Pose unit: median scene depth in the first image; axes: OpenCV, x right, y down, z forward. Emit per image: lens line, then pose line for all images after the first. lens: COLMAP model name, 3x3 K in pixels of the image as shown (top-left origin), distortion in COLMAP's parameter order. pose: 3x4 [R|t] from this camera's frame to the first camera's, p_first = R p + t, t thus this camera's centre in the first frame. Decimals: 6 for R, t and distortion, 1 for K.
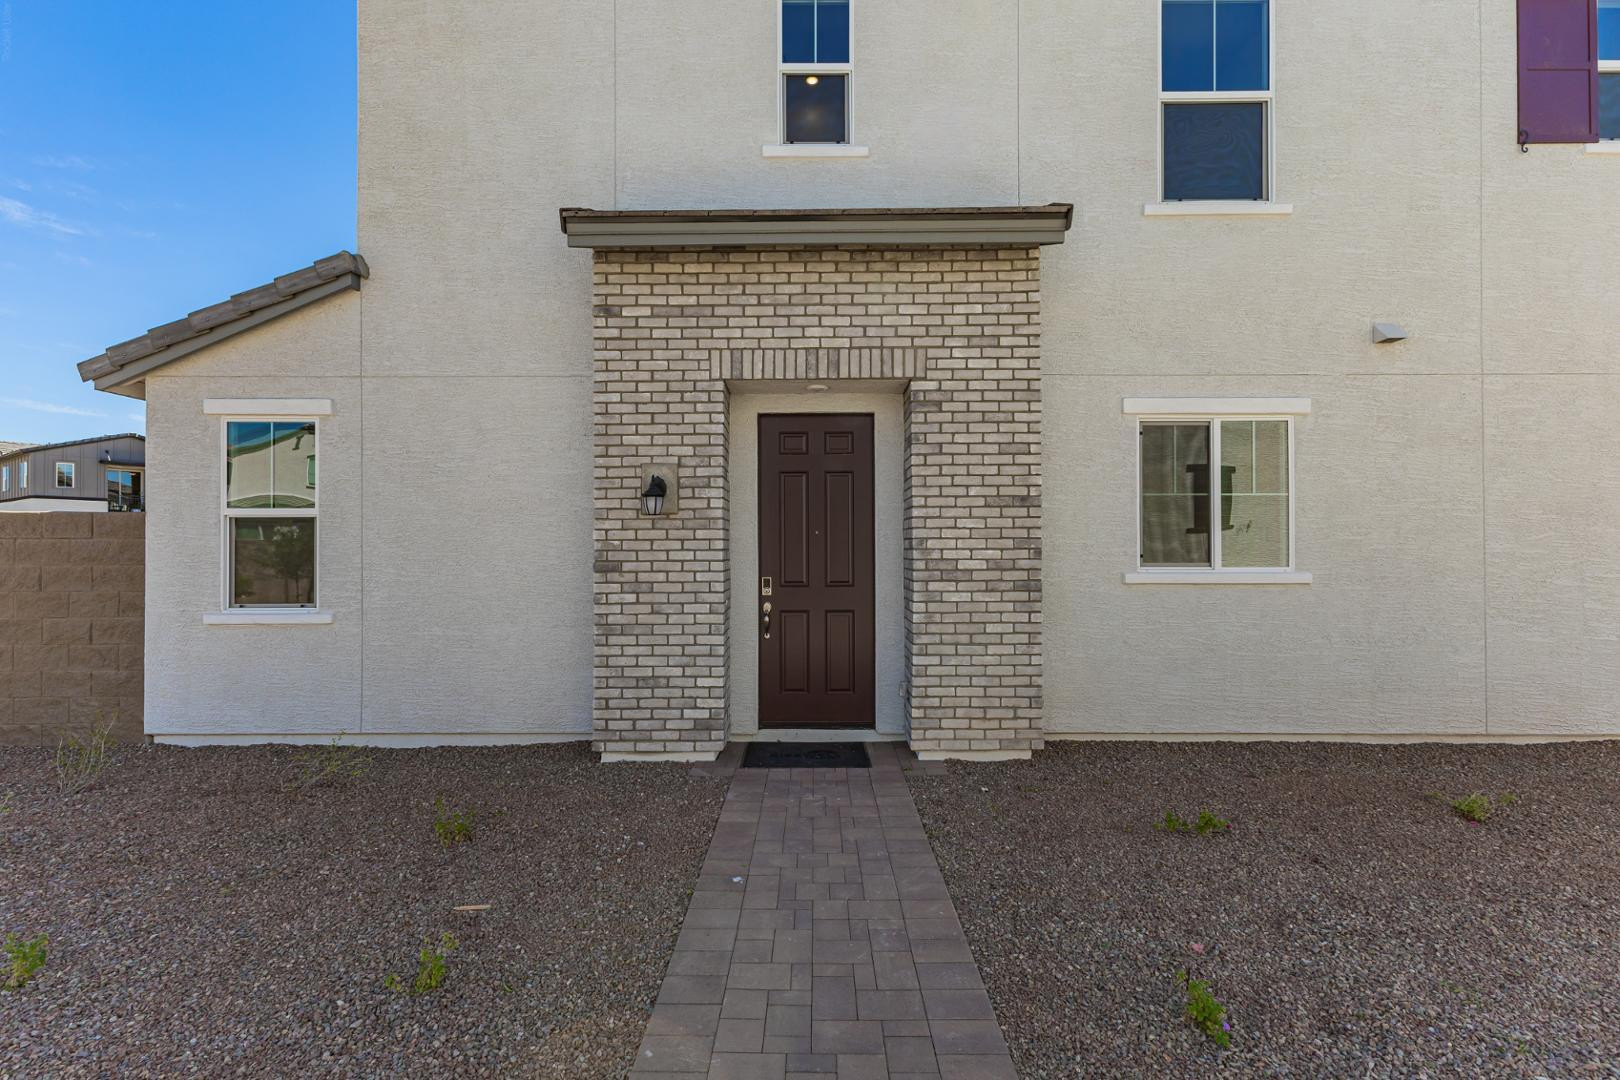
lens RADIAL K [[699.7, 0, 811.7], [0, 699.7, 539.9], [0, 0, 1]] dist [0.015318, -0.004664]
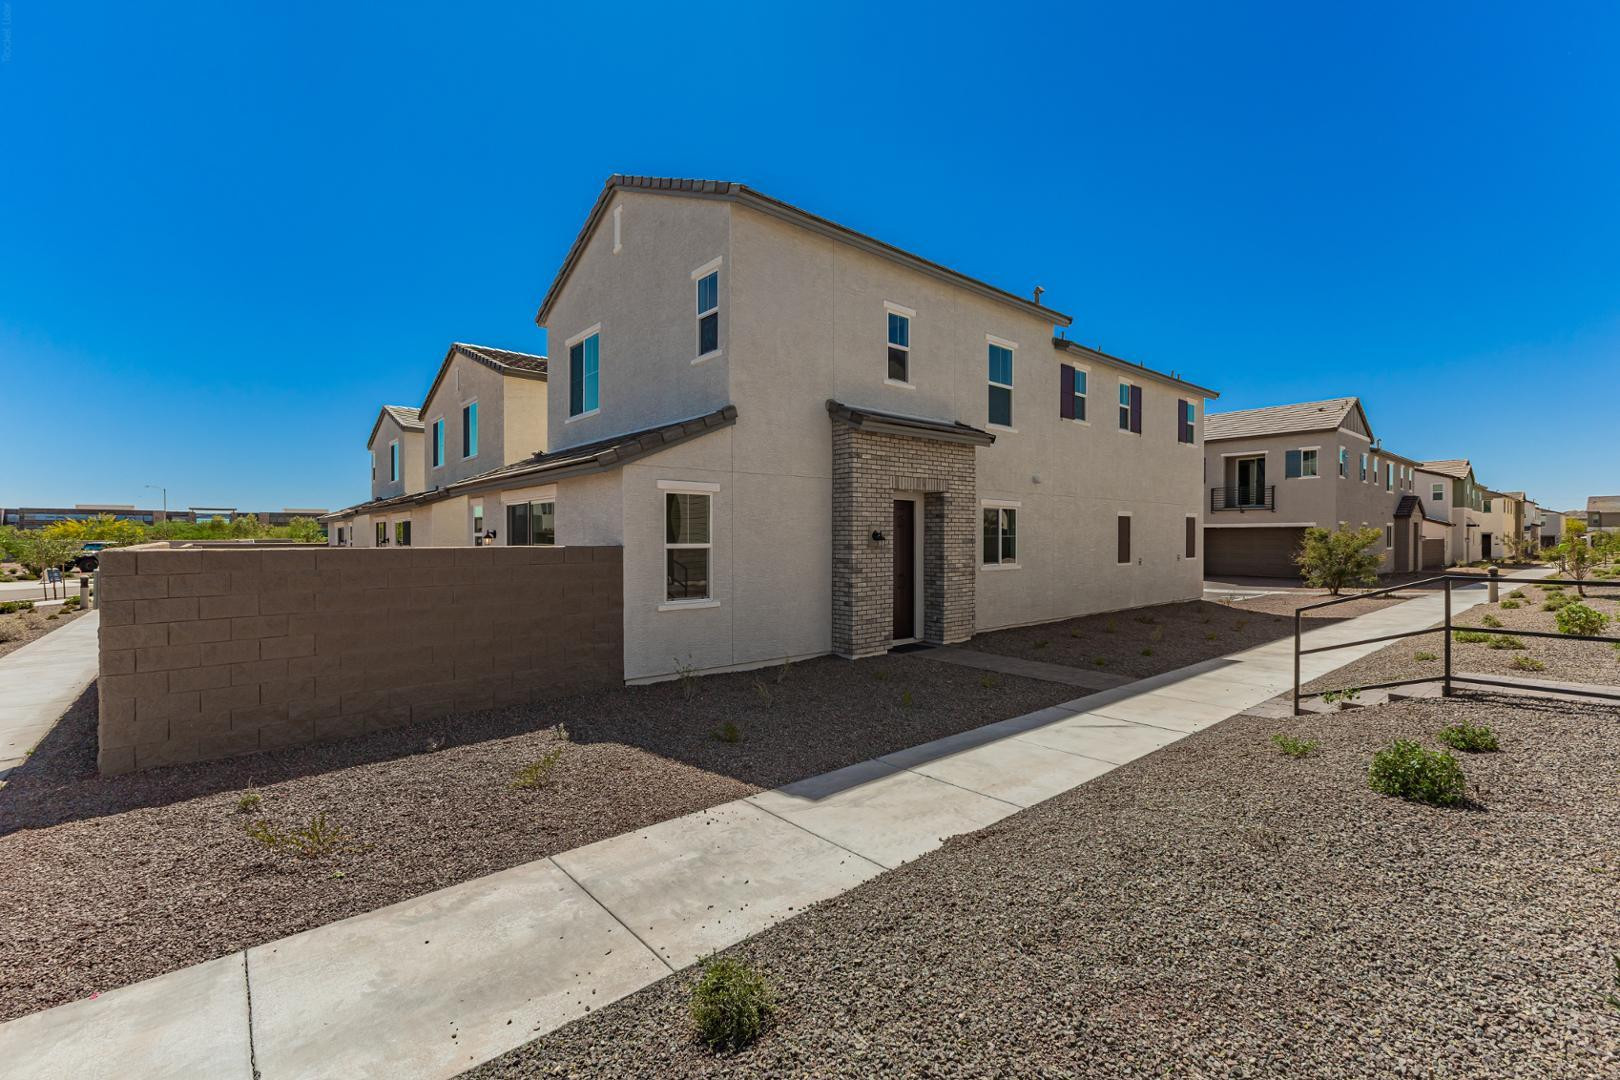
lens RADIAL K [[699.7, 0, 806.1], [0, 699.7, 540.2], [0, 0, 1]] dist [0.015318, -0.004664]
pose [[0.760463, -0.001241, 0.649380, -1.683592], [-0.004844, 0.999960, 0.007583, -0.067639], [-0.649363, -0.008912, 0.760426, -0.522020]]
